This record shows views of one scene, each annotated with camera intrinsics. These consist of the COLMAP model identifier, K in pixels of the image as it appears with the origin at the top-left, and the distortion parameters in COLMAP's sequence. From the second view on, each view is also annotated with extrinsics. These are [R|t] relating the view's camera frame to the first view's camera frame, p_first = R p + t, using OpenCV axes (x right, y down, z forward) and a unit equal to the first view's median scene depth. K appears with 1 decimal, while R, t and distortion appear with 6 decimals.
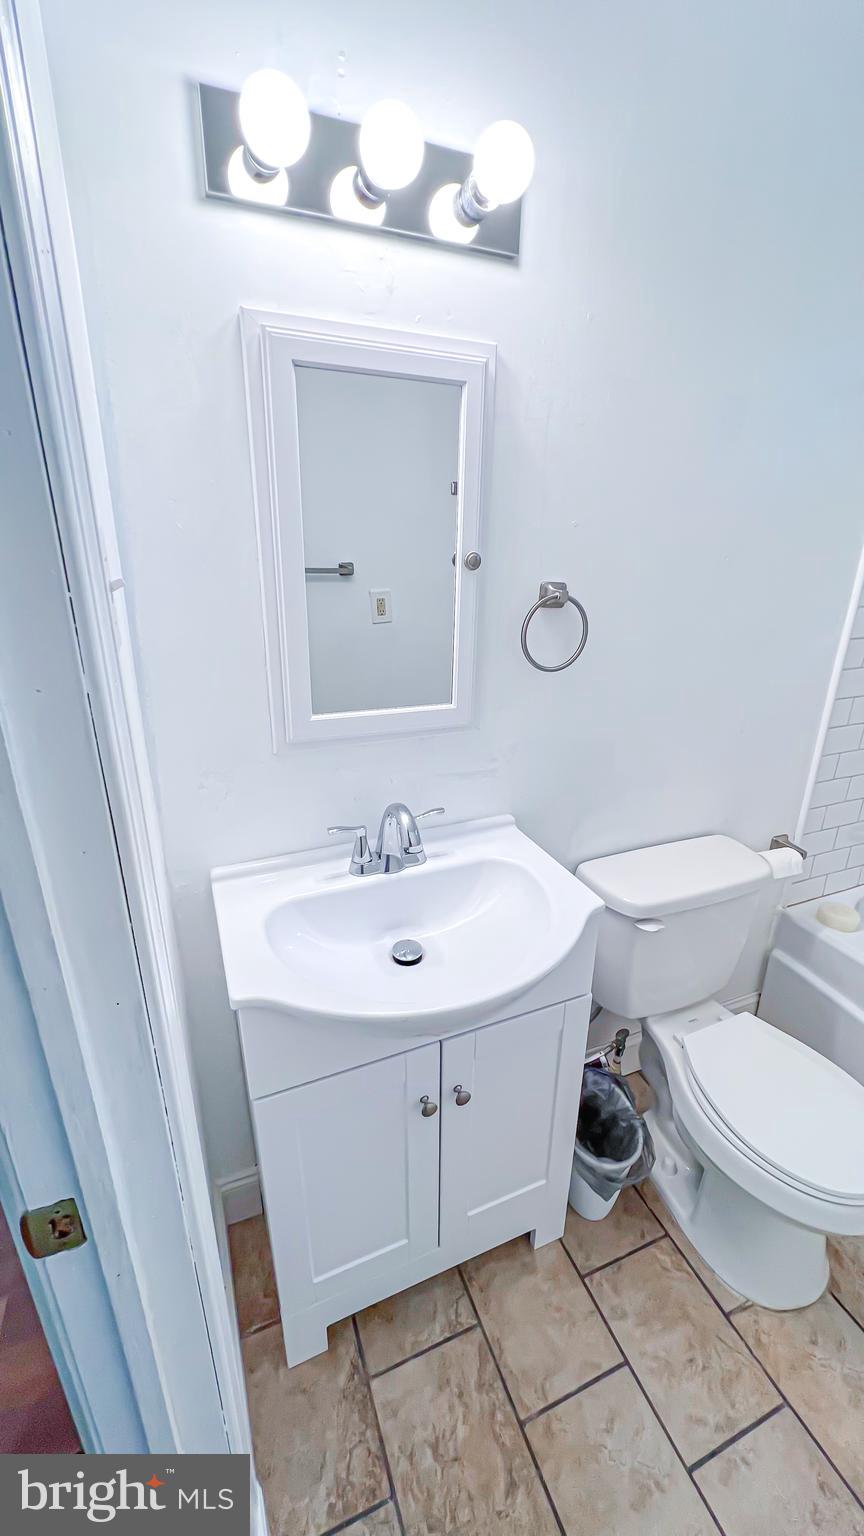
lens RADIAL K [[618.0, 0, 426.8], [0, 618.0, 769.5], [0, 0, 1]] dist [-0.008203, 0.001760]
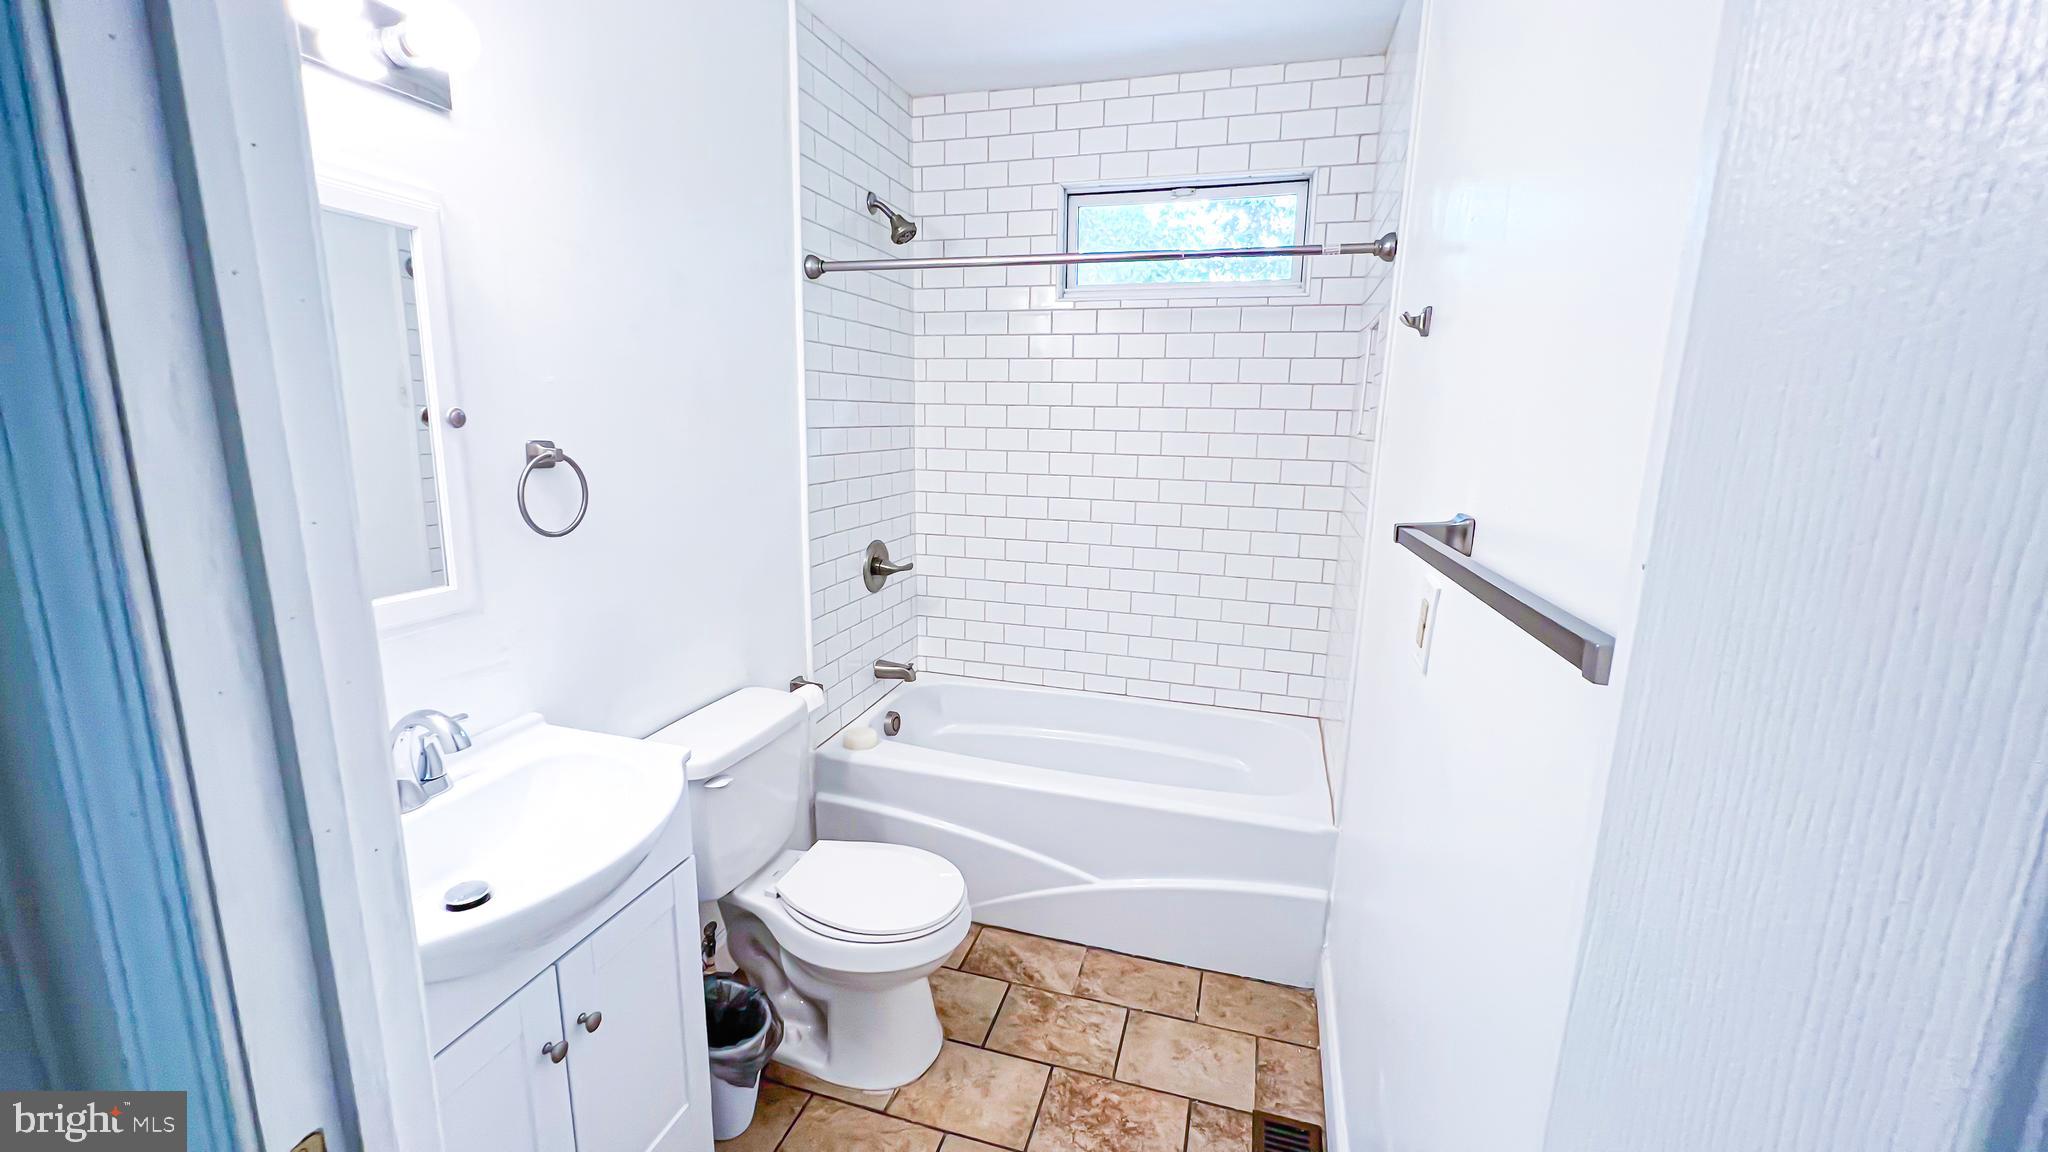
lens RADIAL K [[824.0, 0, 1021.2], [0, 824.0, 579.0], [0, 0, 1]] dist [-0.008203, 0.001760]
pose [[0.622533, -0.149643, 0.768154, -0.290772], [0.252861, 0.967362, -0.016475, 0.086730], [-0.740618, 0.204492, 0.640053, -0.243482]]
